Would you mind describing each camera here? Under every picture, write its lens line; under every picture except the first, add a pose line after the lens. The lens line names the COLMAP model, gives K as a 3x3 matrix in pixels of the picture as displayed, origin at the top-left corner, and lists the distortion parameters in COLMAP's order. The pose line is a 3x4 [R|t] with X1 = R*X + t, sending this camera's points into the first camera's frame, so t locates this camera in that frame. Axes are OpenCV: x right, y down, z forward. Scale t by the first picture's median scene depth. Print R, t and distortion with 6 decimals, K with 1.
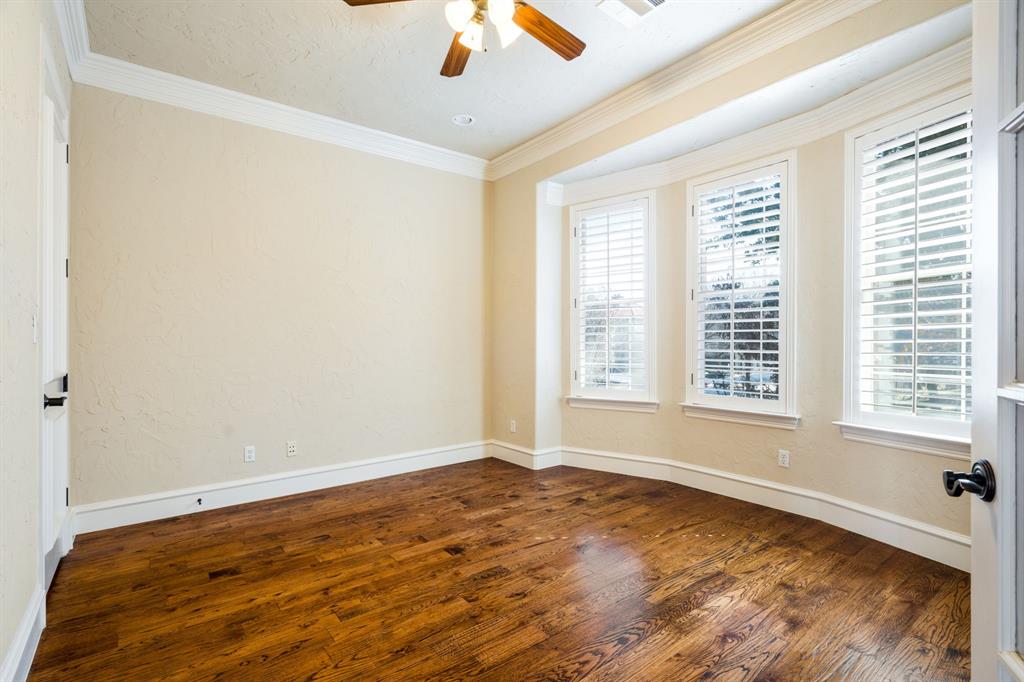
lens RADIAL K [[478.1, 0, 512.5], [0, 478.1, 338.9], [0, 0, 1]] dist [-0.001727, 0.000225]
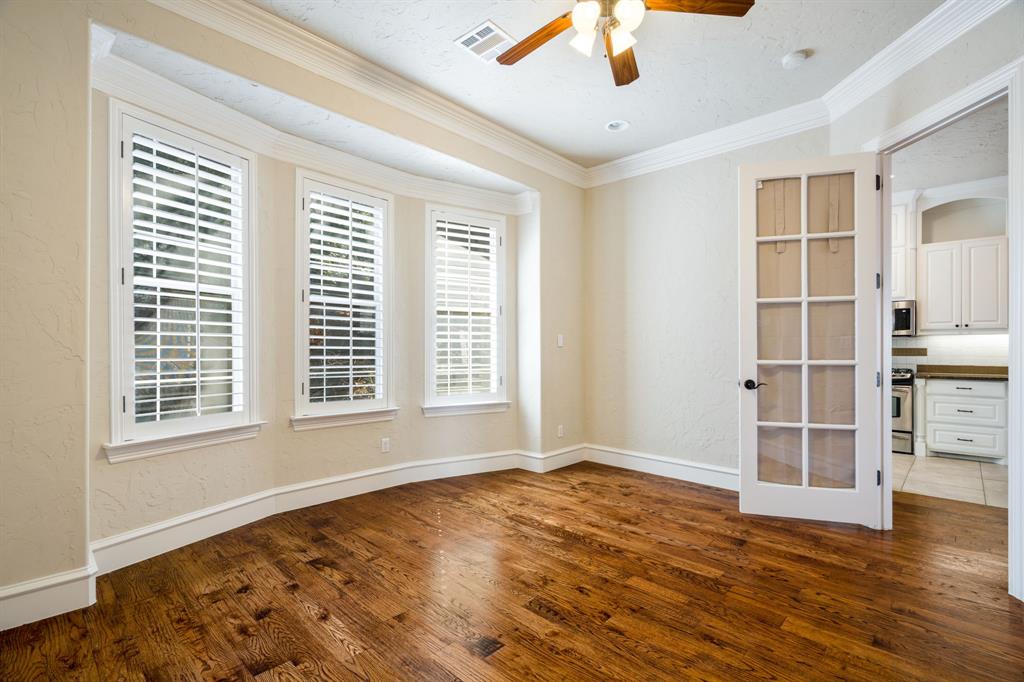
lens RADIAL K [[454.9, 0, 509.4], [0, 454.9, 346.9], [0, 0, 1]] dist [-0.004473, -0.000727]
pose [[-0.127630, 0.013318, 0.991732, -0.685546], [-0.013515, 0.999794, -0.015165, 0.015522], [-0.991730, -0.015338, -0.127424, 0.926219]]
